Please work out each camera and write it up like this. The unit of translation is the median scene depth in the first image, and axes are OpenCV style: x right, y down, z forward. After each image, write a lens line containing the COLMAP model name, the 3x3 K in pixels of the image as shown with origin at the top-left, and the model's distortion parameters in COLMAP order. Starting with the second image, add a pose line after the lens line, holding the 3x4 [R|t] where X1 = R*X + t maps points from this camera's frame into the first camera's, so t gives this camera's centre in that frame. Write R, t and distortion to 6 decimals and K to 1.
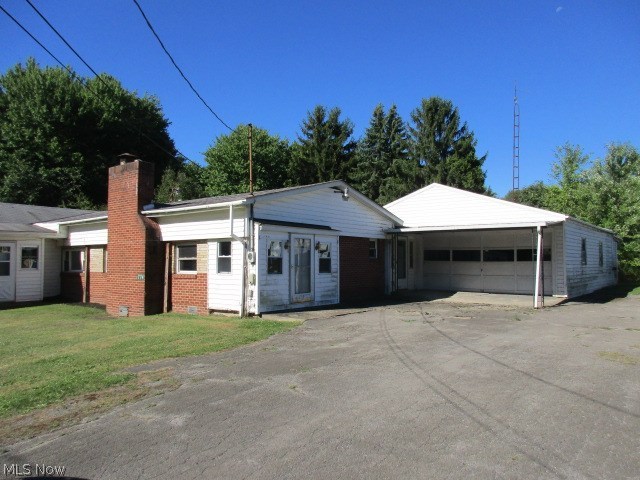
lens RADIAL K [[473.5, 0, 320.0], [0, 473.5, 240.0], [0, 0, 1]] dist [-0.008424, 0.010242]
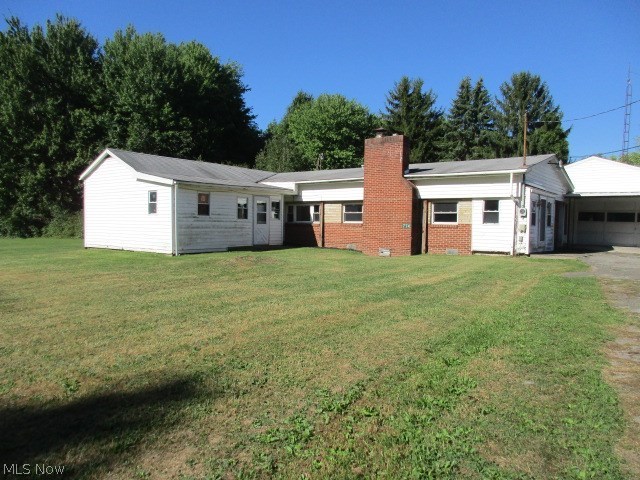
lens RADIAL K [[464.4, 0, 320.0], [0, 464.4, 240.0], [0, 0, 1]] dist [-0.003900, 0.001965]
pose [[0.999525, 0.024633, -0.018535, -0.454340], [-0.023121, 0.996702, 0.077789, 0.017378], [0.020390, -0.077324, 0.996798, -0.214616]]
